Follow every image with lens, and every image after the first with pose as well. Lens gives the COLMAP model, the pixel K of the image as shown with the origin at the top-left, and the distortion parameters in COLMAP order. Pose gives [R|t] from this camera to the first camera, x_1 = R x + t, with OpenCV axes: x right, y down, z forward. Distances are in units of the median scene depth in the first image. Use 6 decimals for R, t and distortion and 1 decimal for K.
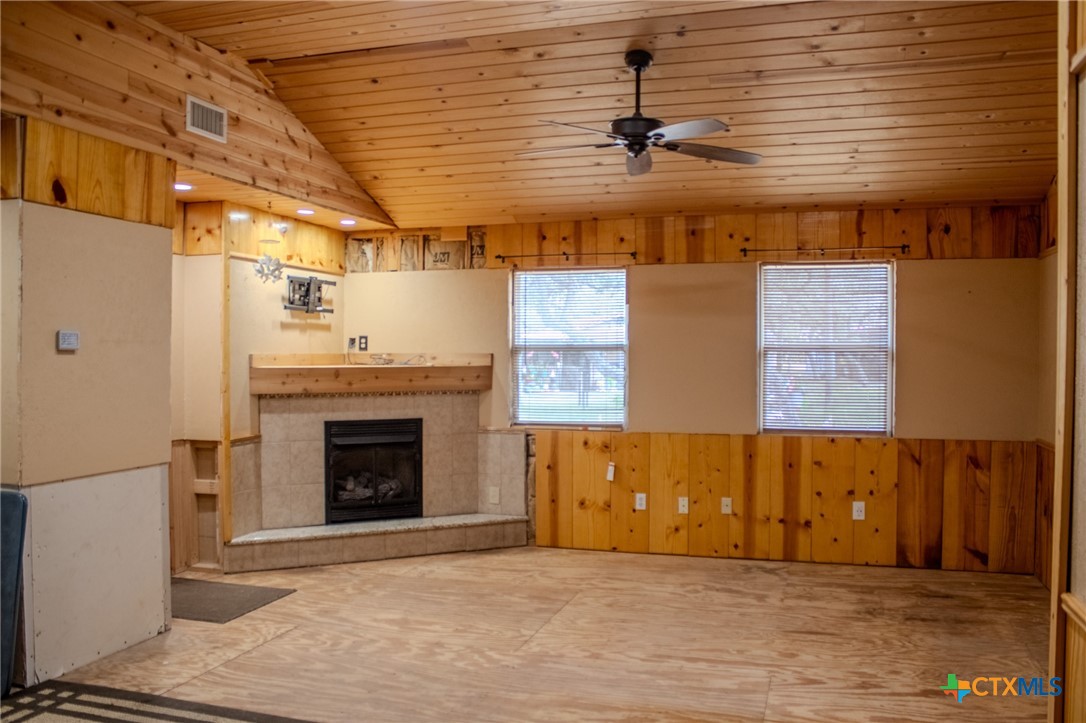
lens RADIAL K [[910.8, 0, 539.8], [0, 910.8, 374.2], [0, 0, 1]] dist [-0.173808, 0.162823]
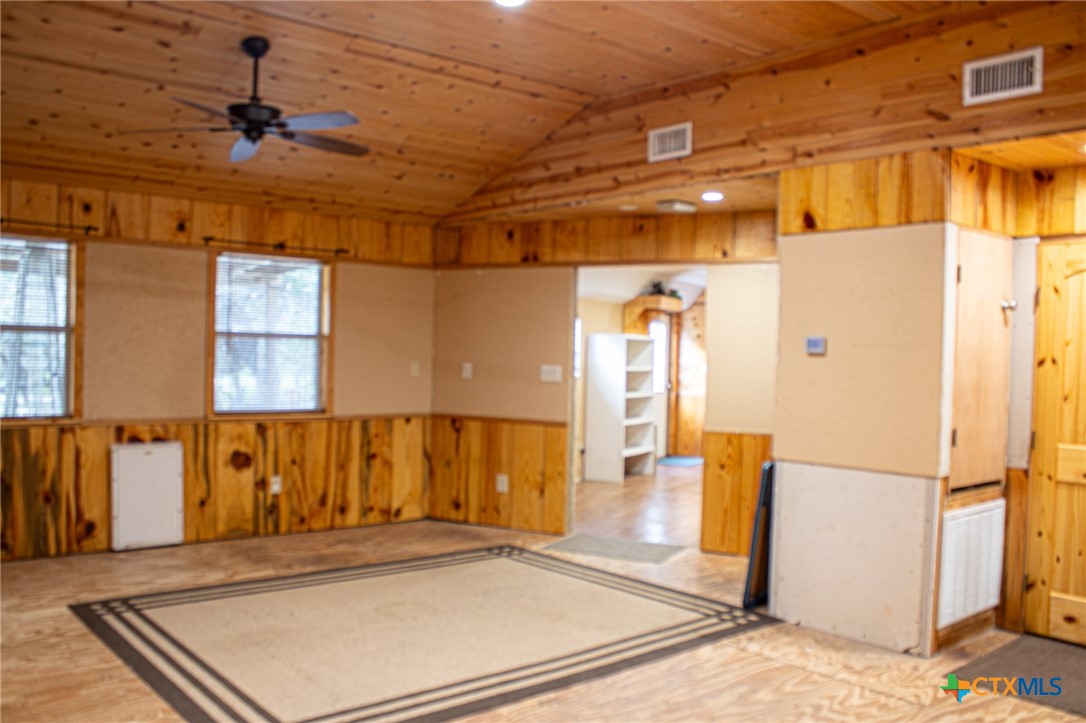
lens RADIAL K [[910.8, 0, 539.8], [0, 910.8, 374.2], [0, 0, 1]] dist [-0.173808, 0.162823]
pose [[-0.536195, 0.004050, -0.844084, 0.410753], [-0.042674, 0.998580, 0.031899, -0.013586], [0.843014, 0.053125, -0.535261, 0.817570]]
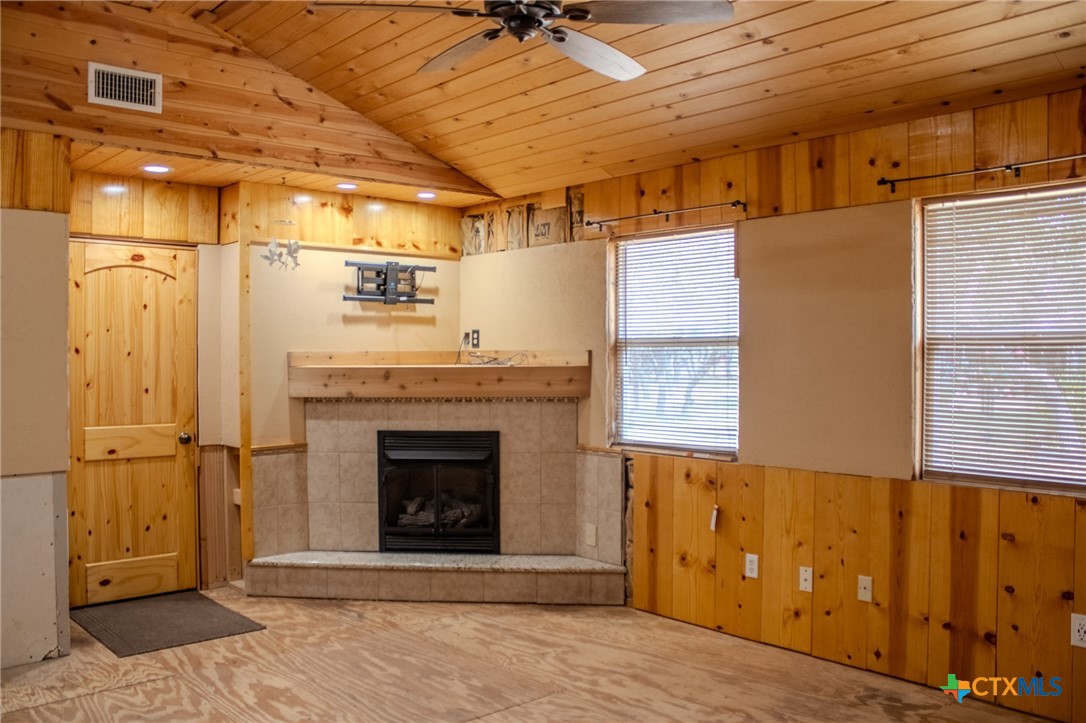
lens RADIAL K [[910.8, 0, 539.8], [0, 910.8, 374.2], [0, 0, 1]] dist [-0.173808, 0.162823]
pose [[0.857537, 0.008847, -0.514346, 0.329022], [-0.008549, 0.999959, 0.002948, -0.004824], [0.514351, 0.001869, 0.857577, 0.345131]]
